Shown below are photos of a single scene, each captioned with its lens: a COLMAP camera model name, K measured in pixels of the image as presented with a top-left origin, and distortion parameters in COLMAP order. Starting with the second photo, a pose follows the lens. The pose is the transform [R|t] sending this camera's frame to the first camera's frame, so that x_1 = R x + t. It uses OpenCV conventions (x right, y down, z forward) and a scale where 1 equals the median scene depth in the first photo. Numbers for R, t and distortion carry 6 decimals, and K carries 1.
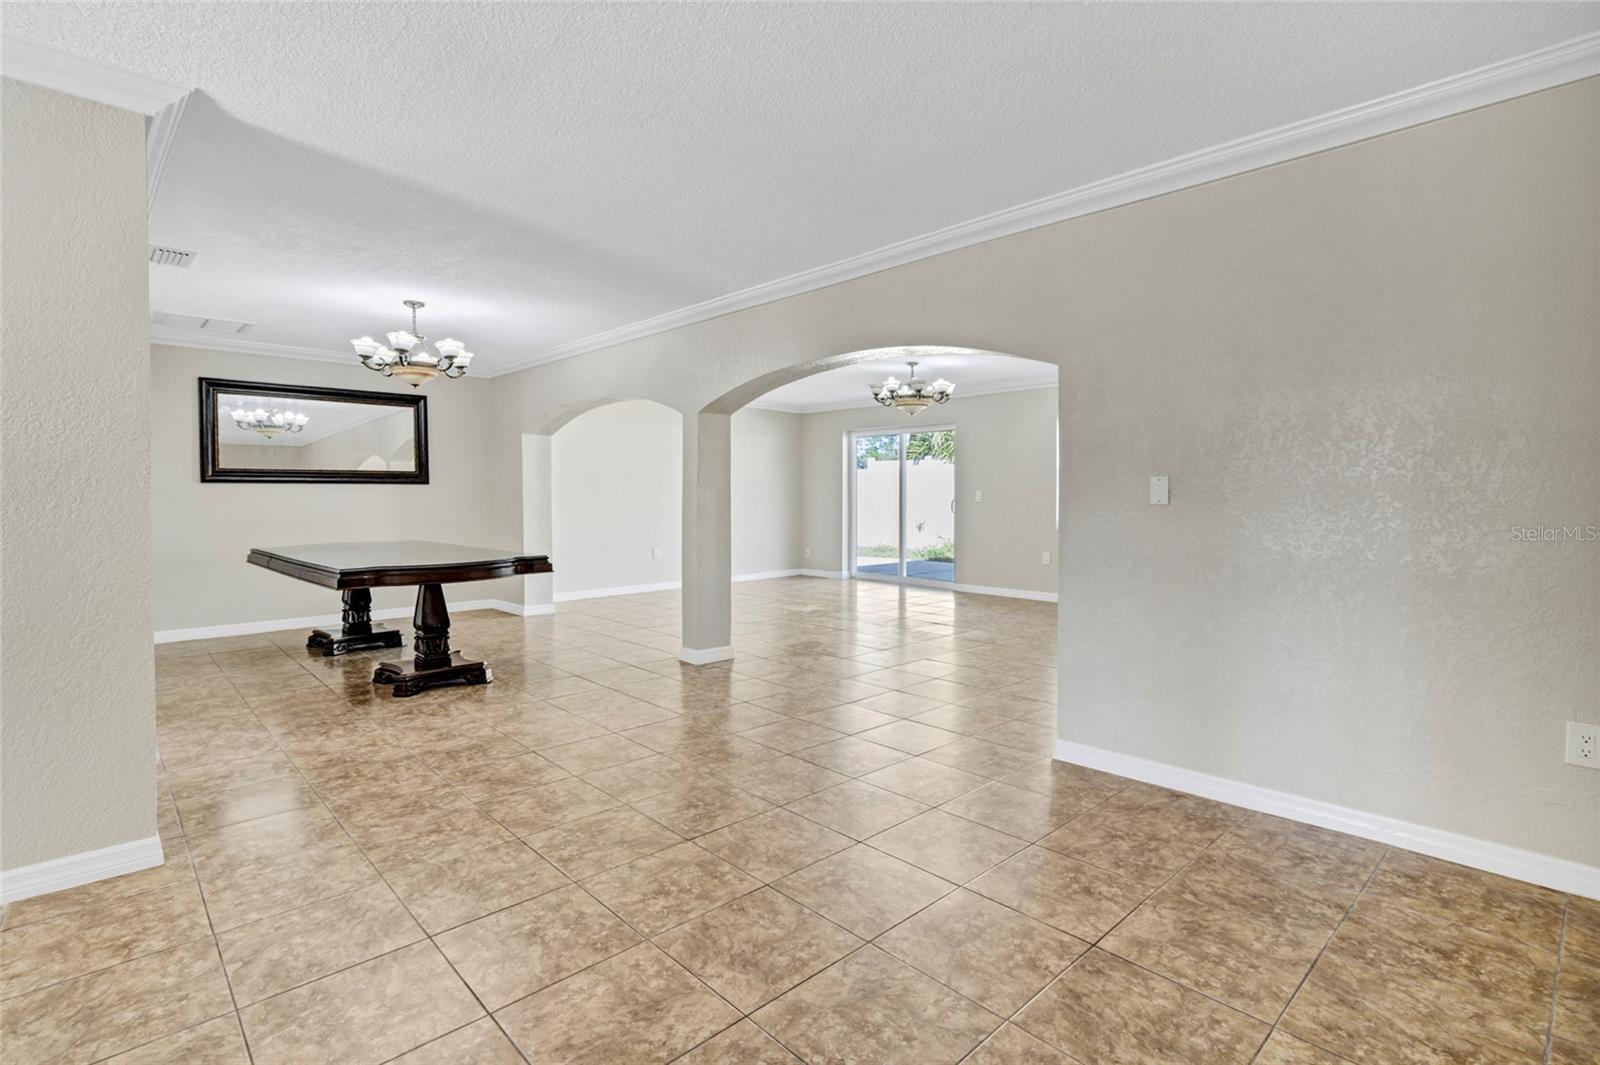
lens RADIAL K [[764.3, 0, 821.4], [0, 764.3, 505.8], [0, 0, 1]] dist [0.006238, -0.001009]
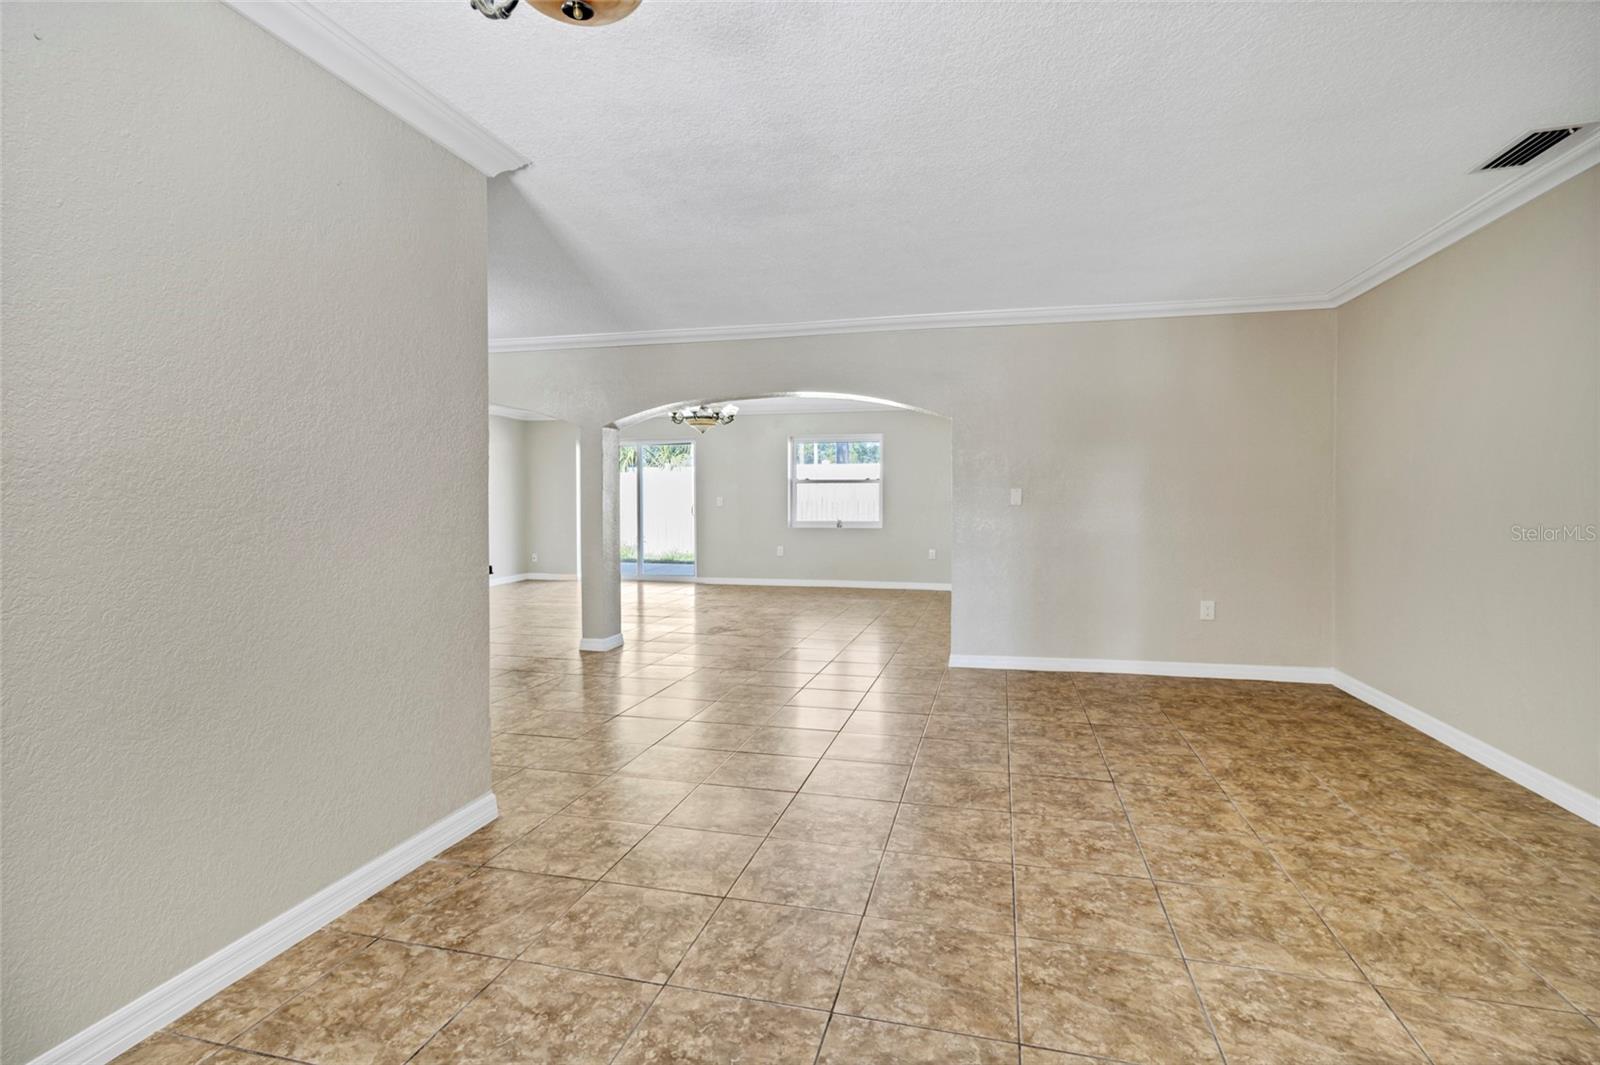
lens RADIAL K [[764.3, 0, 794.1], [0, 764.3, 520.1], [0, 0, 1]] dist [0.006238, -0.001009]
pose [[0.852718, -0.020176, 0.521982, -0.391932], [0.013874, 0.999776, 0.015980, -0.001111], [-0.522187, -0.006385, 0.852807, -0.088139]]
